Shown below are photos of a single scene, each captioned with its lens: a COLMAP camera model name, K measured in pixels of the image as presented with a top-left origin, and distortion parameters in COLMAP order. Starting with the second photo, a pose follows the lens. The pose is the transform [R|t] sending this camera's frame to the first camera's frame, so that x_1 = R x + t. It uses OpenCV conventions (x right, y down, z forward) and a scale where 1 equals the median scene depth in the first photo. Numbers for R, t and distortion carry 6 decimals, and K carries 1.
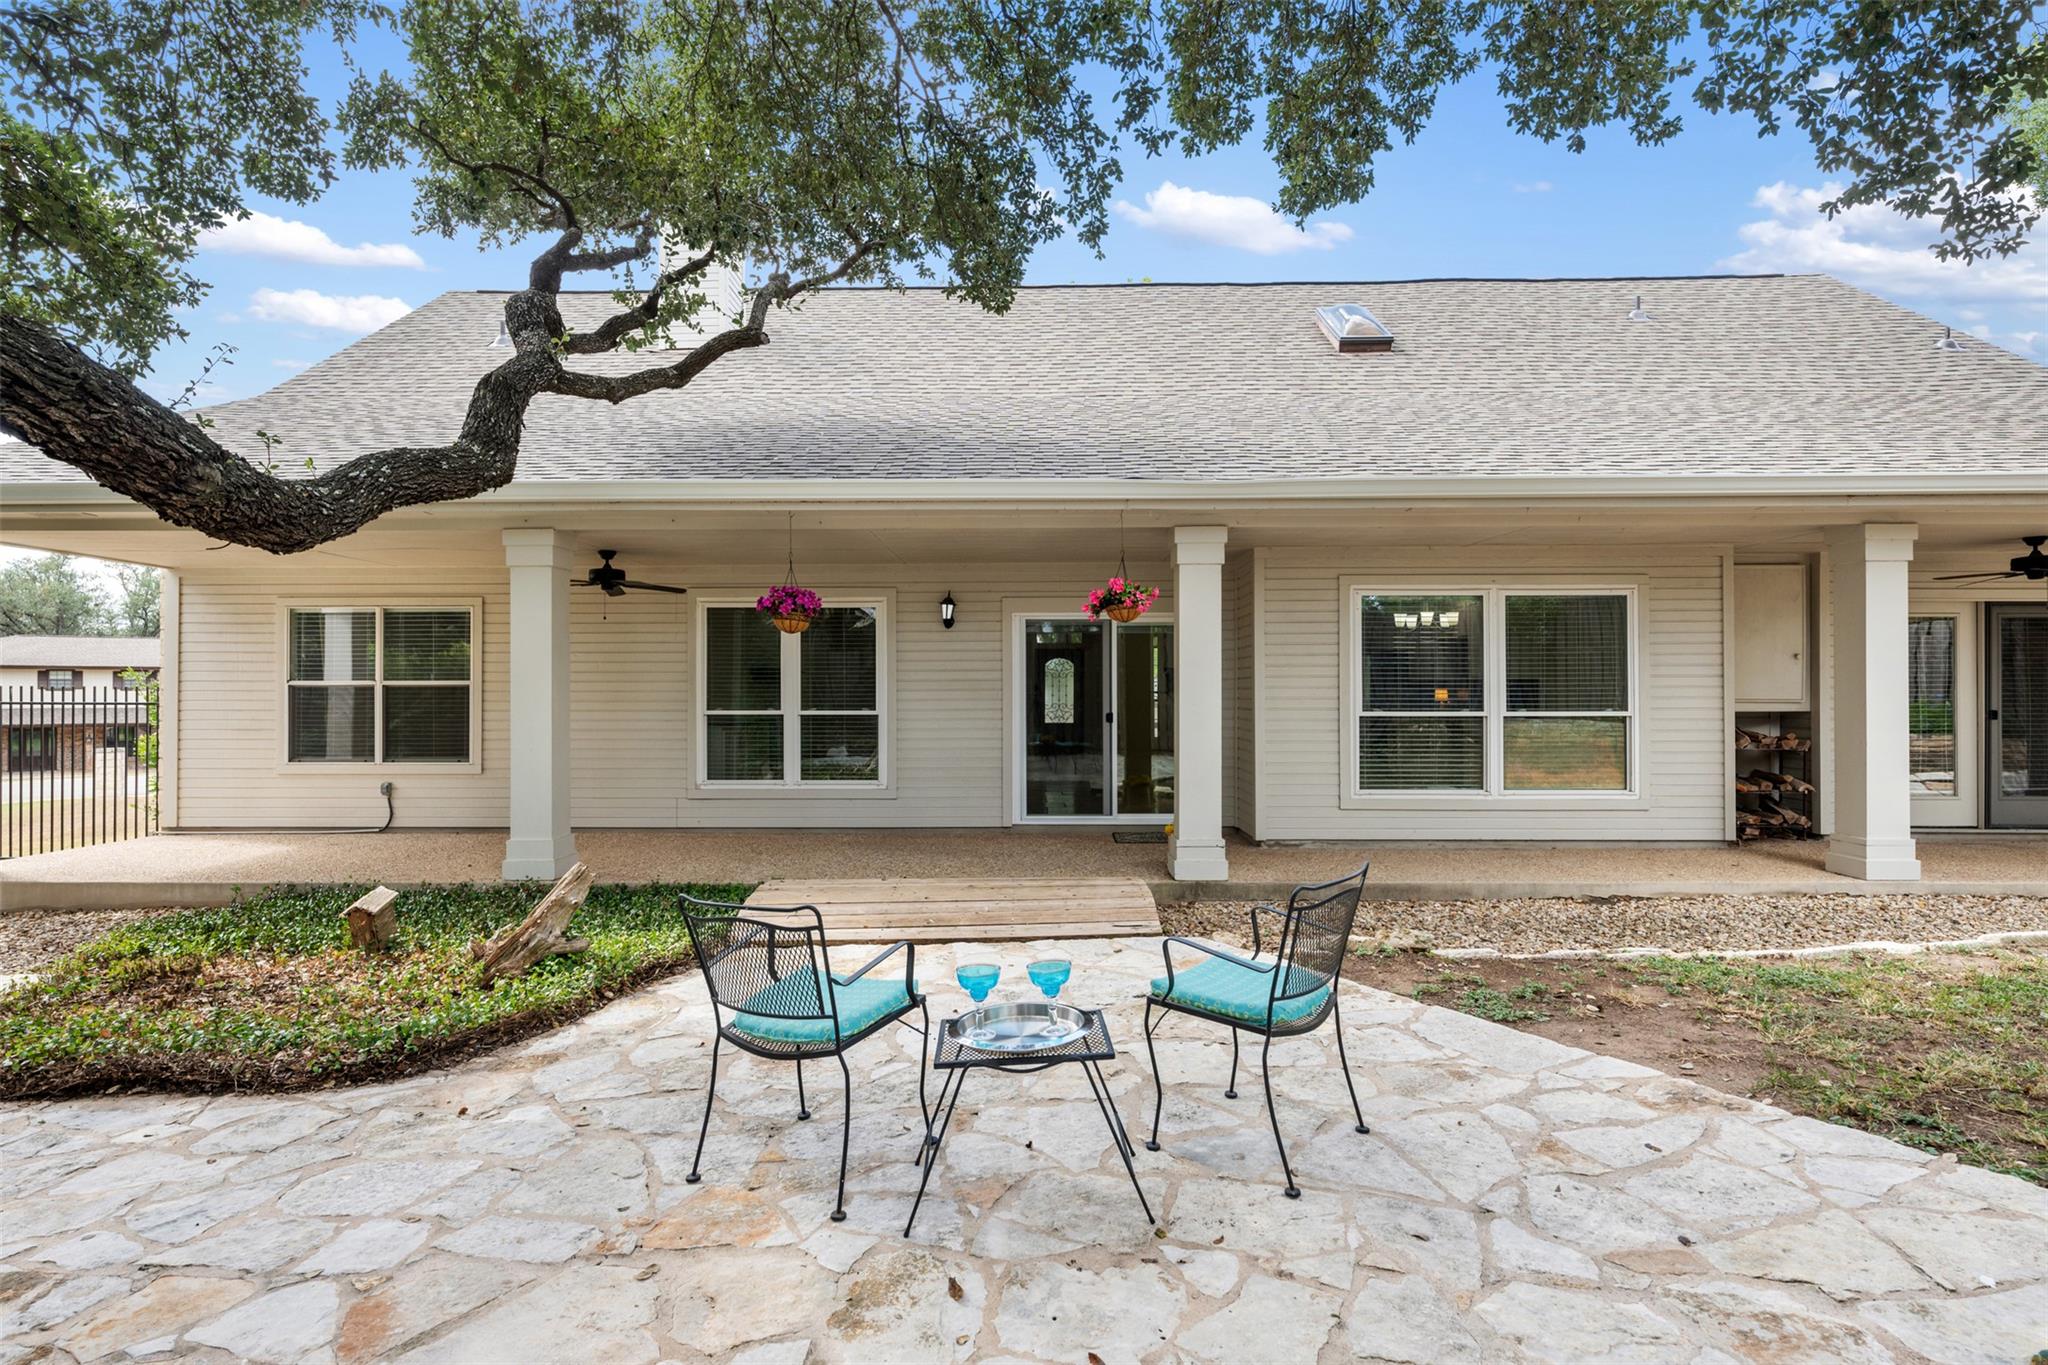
lens RADIAL K [[1064.3, 0, 1023.9], [0, 1064.3, 689.9], [0, 0, 1]] dist [0.031039, 0.000296]
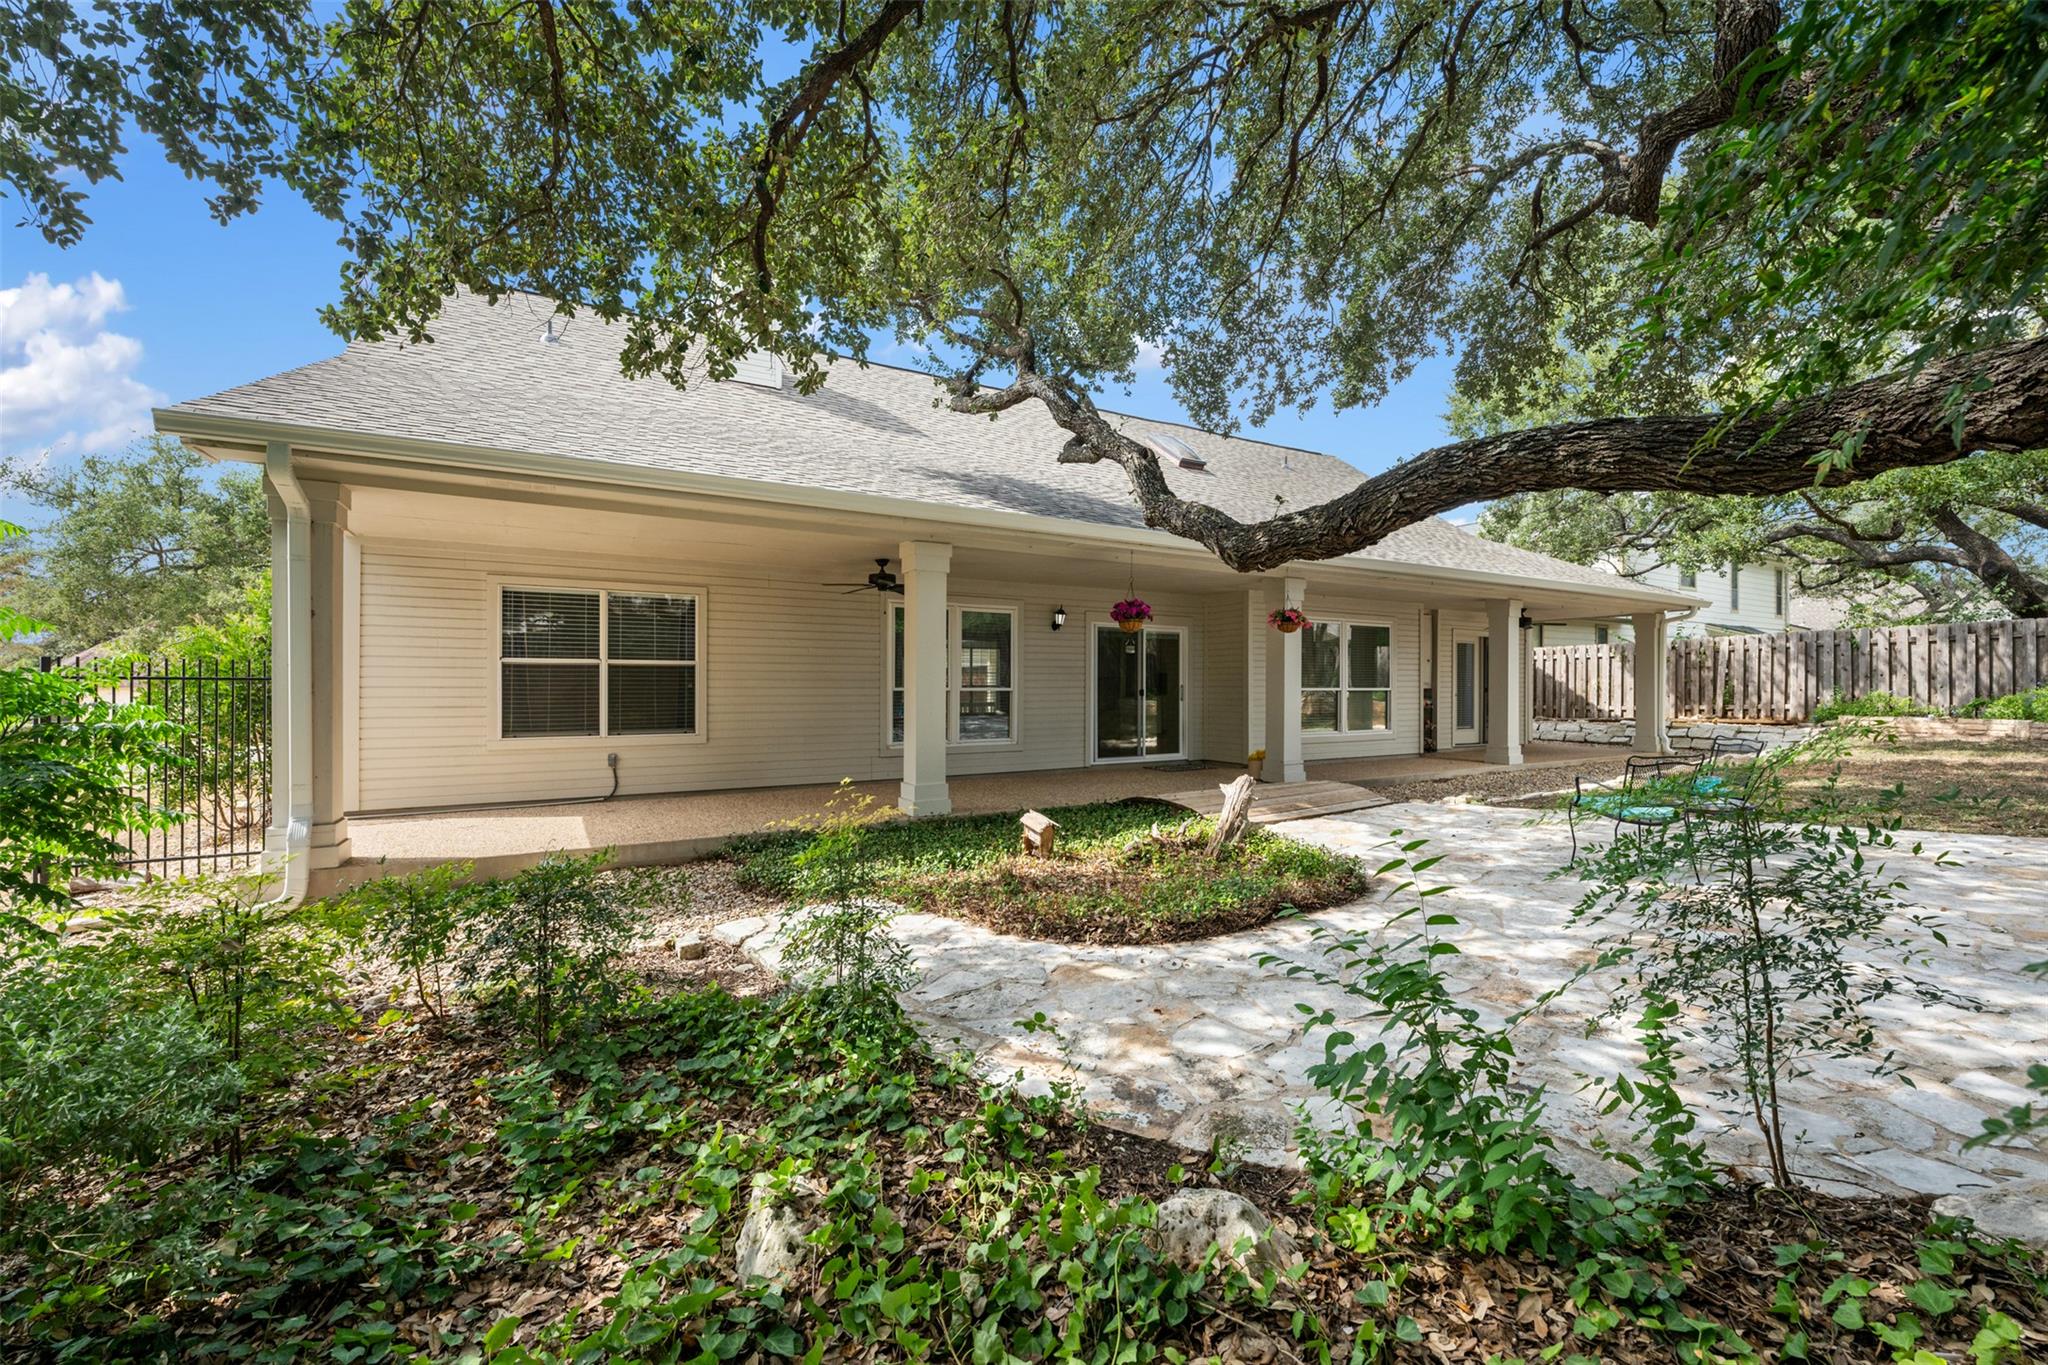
lens RADIAL K [[823.4, 0, 1024.7], [0, 823.4, 688.8], [0, 0, 1]] dist [-0.000279, 0.000004]
pose [[0.847216, 0.002260, 0.531244, -0.680414], [-0.011979, 0.999818, 0.014851, 0.003529], [-0.531113, -0.018946, 0.847089, 0.086562]]
